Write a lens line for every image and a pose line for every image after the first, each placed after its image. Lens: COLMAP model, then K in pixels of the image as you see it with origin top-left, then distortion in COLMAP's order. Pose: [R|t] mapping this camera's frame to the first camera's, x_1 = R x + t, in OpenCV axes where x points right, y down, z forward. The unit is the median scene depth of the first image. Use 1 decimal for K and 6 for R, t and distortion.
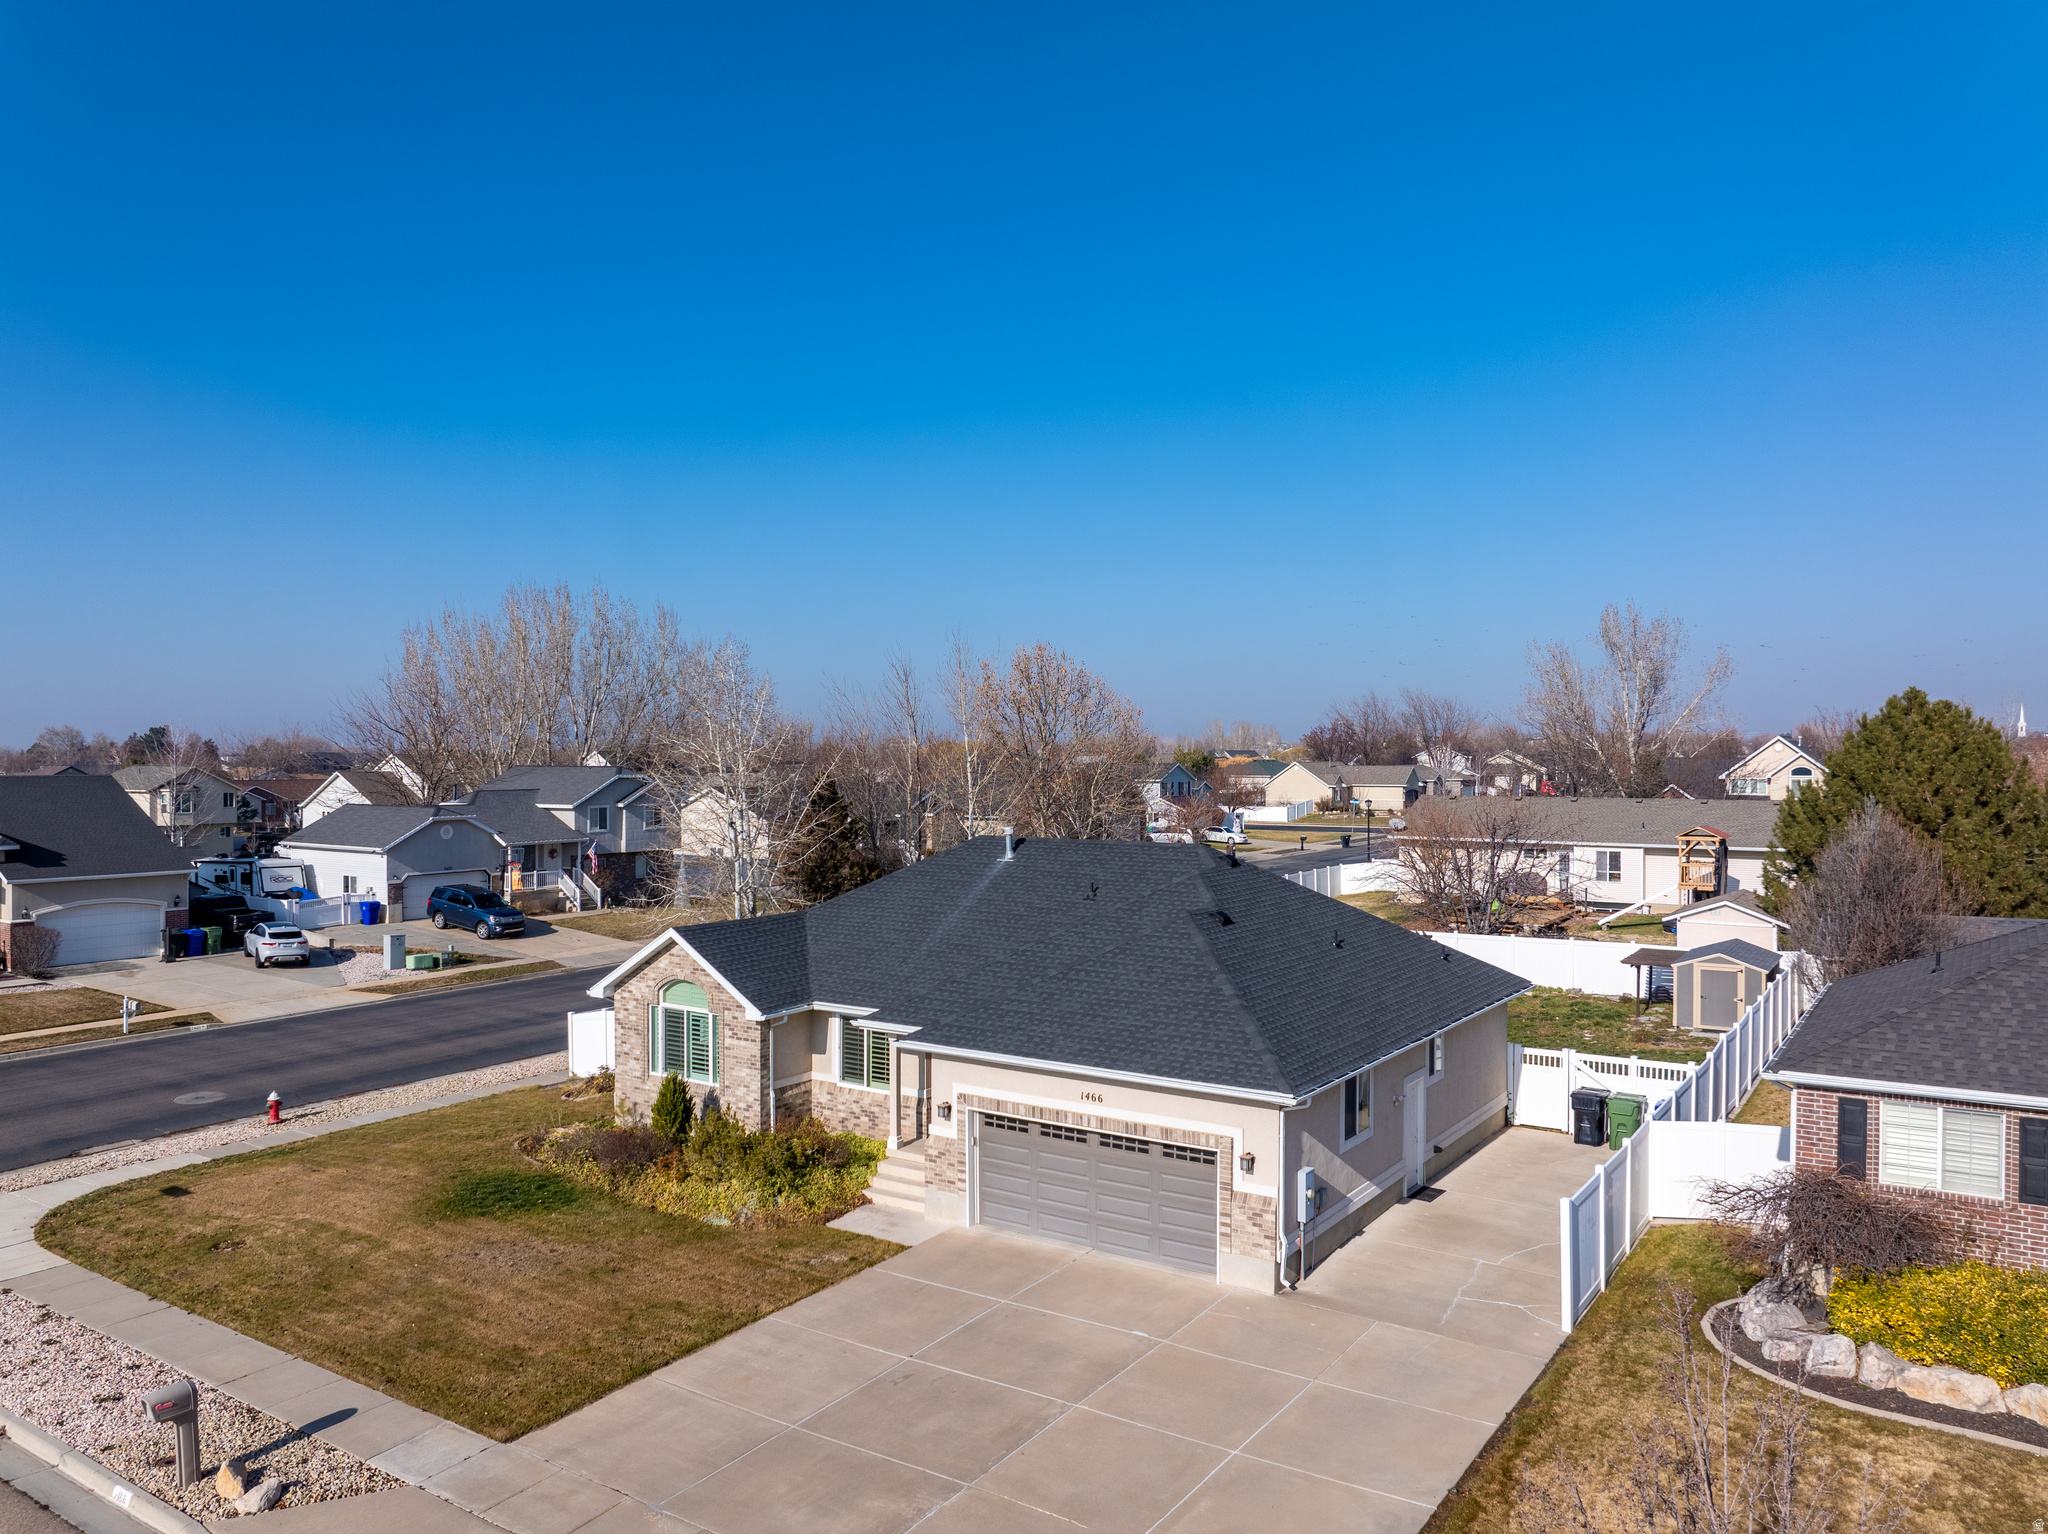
lens RADIAL K [[1456.2, 0, 1024.0], [0, 1456.2, 767.0], [0, 0, 1]] dist [-0.037393, -0.003386]
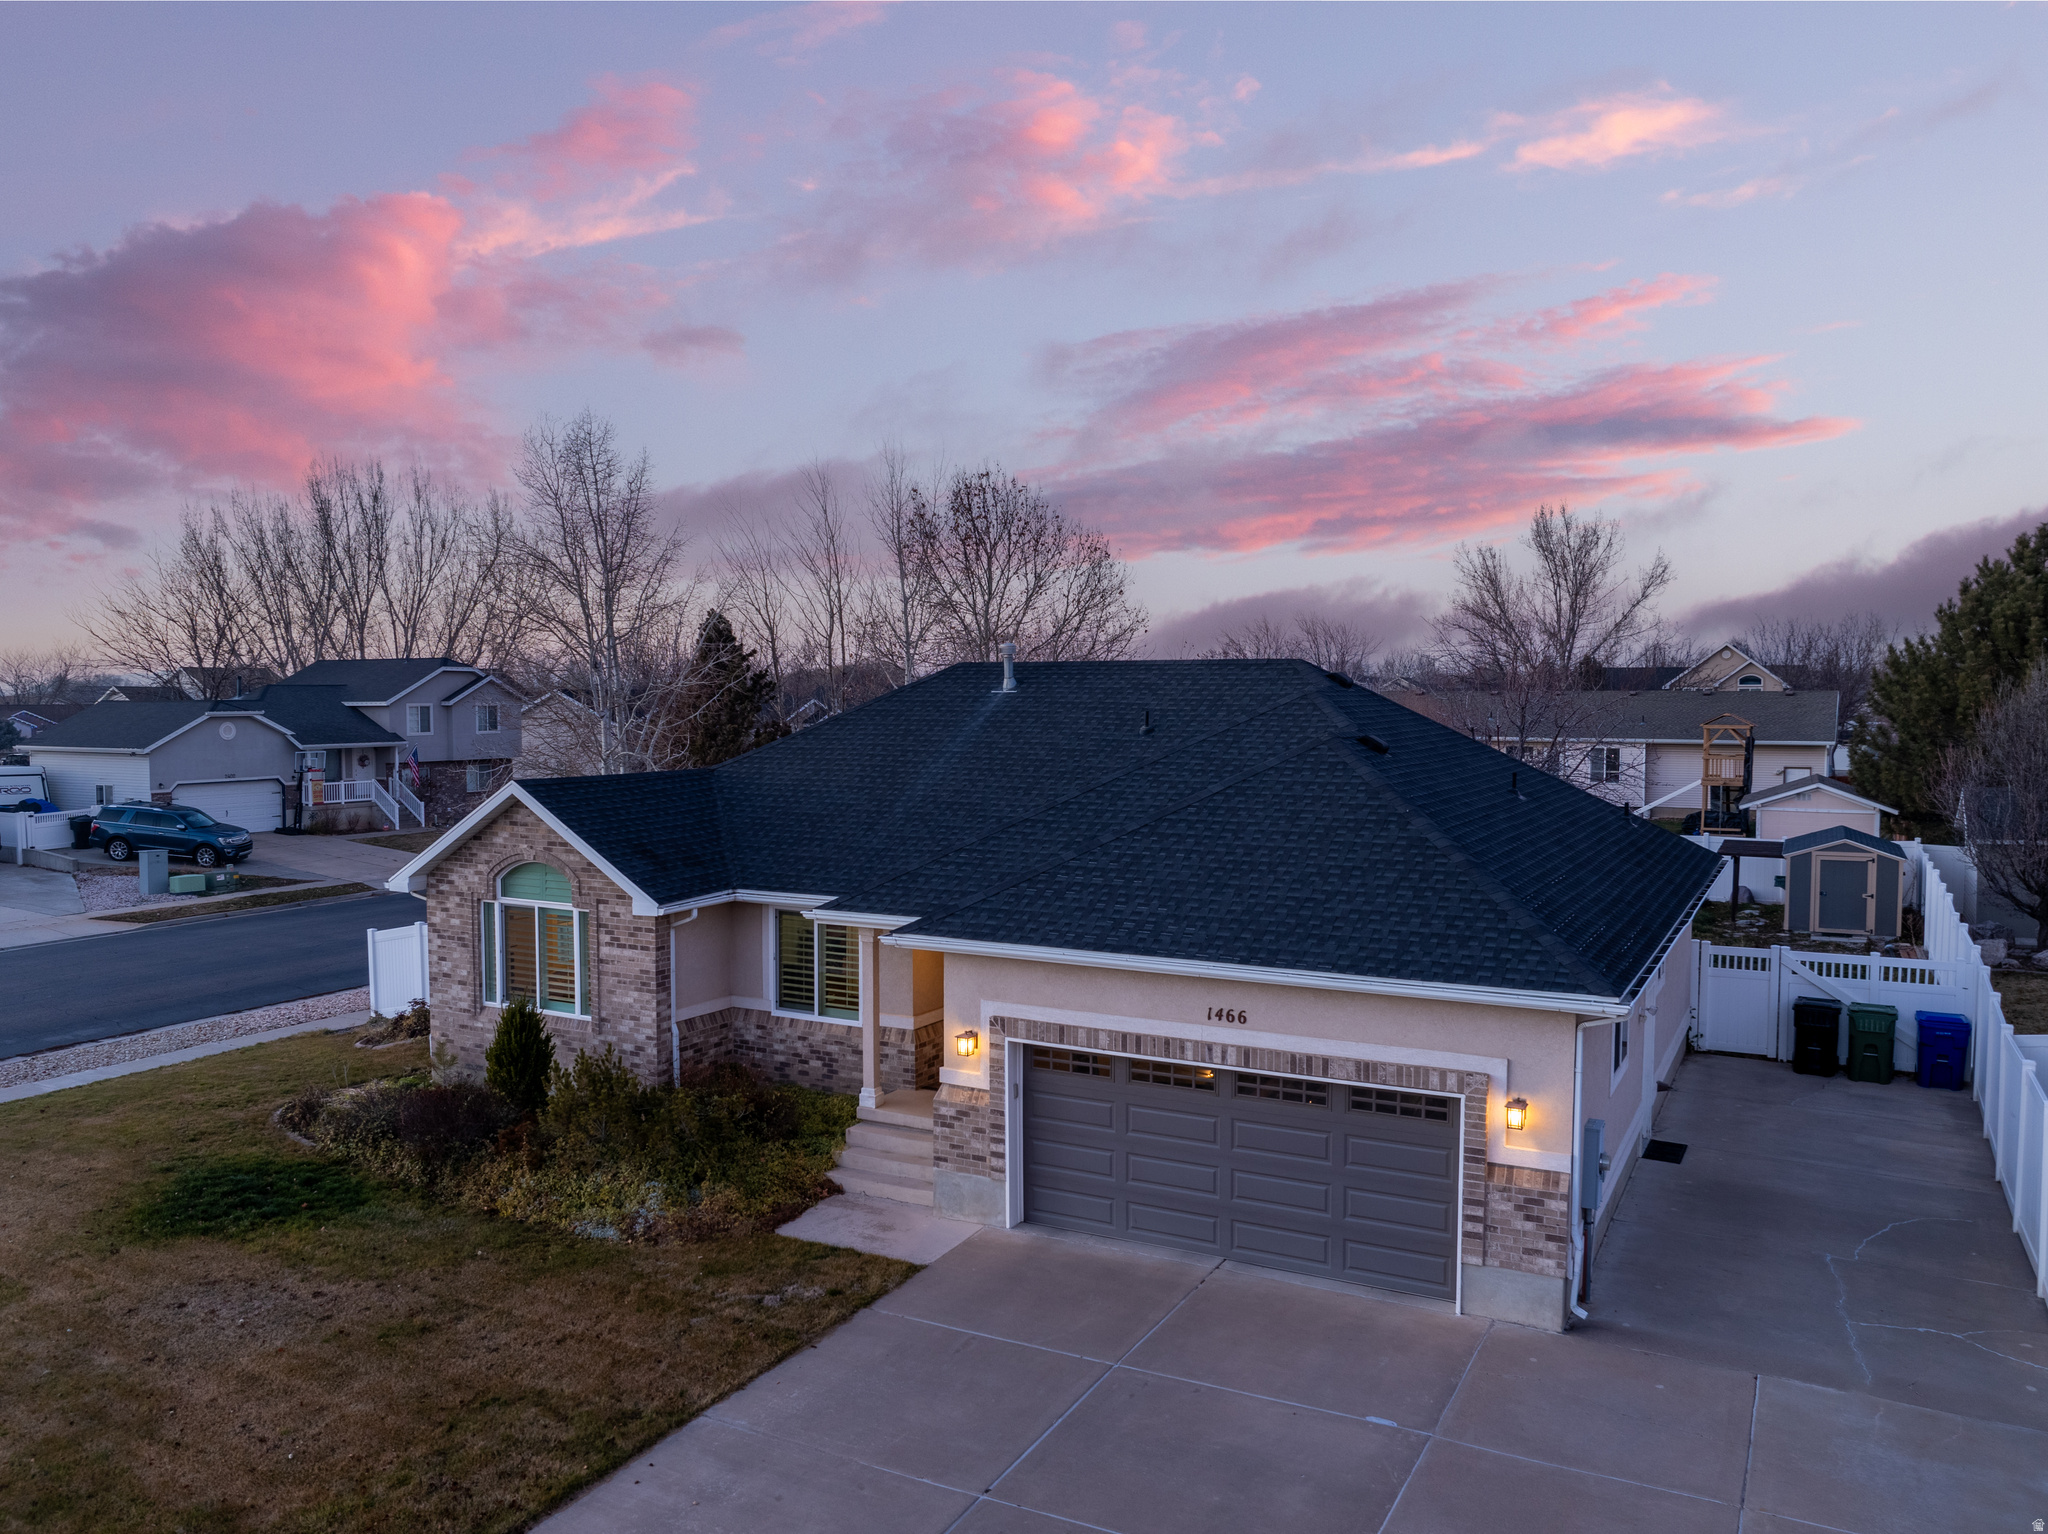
lens RADIAL K [[1482.7, 0, 1027.8], [0, 1482.7, 794.8], [0, 0, 1]] dist [-0.037188, -0.005277]
pose [[0.995055, -0.006165, 0.099134, -0.091312], [0.000561, 0.998404, 0.056464, 0.093178], [-0.099324, -0.056129, 0.993471, 0.371082]]
